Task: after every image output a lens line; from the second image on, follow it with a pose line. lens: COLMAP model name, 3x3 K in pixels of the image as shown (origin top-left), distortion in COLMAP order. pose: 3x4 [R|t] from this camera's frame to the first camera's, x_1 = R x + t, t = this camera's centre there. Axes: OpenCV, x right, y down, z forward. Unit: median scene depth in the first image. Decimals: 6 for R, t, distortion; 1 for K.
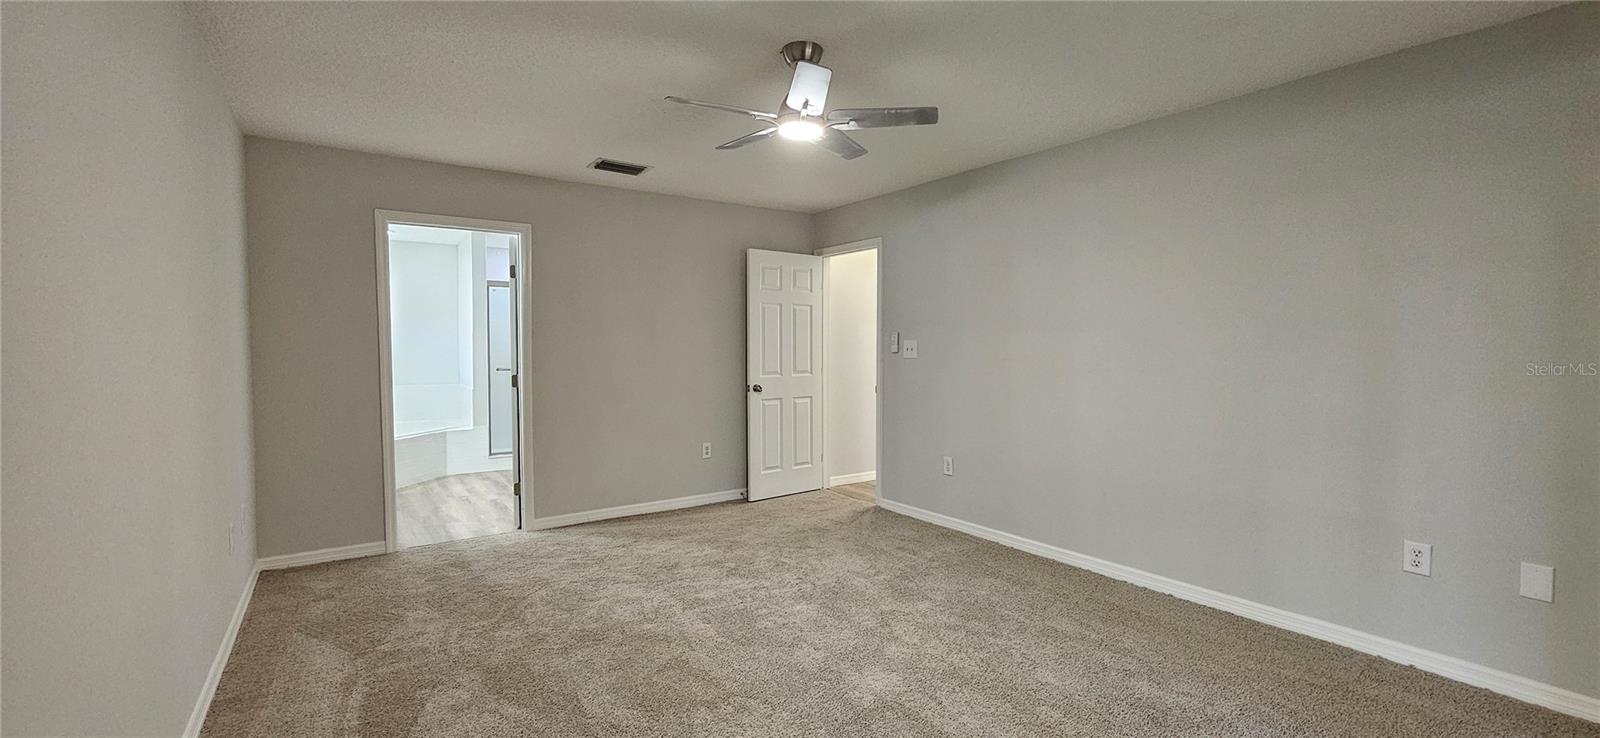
lens RADIAL K [[658.9, 0, 800.0], [0, 658.9, 369.0], [0, 0, 1]] dist [0.002526, 0.000430]
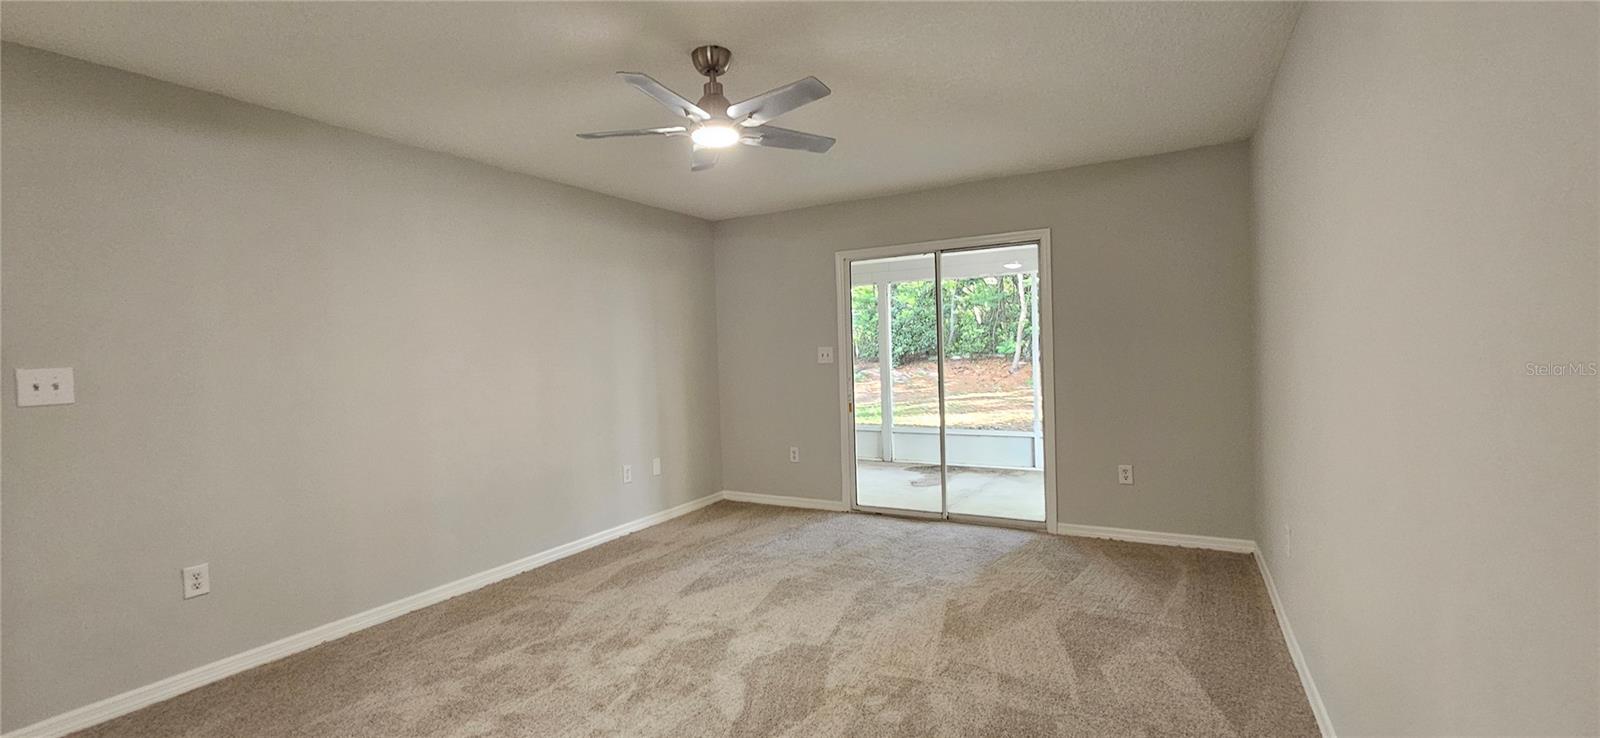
lens RADIAL K [[658.9, 0, 800.0], [0, 658.9, 369.0], [0, 0, 1]] dist [0.002526, 0.000430]
pose [[-0.418855, -0.008898, 0.908010, -0.515449], [0.067654, 0.996867, 0.040977, -0.026100], [-0.905529, 0.078594, -0.416940, 0.729992]]
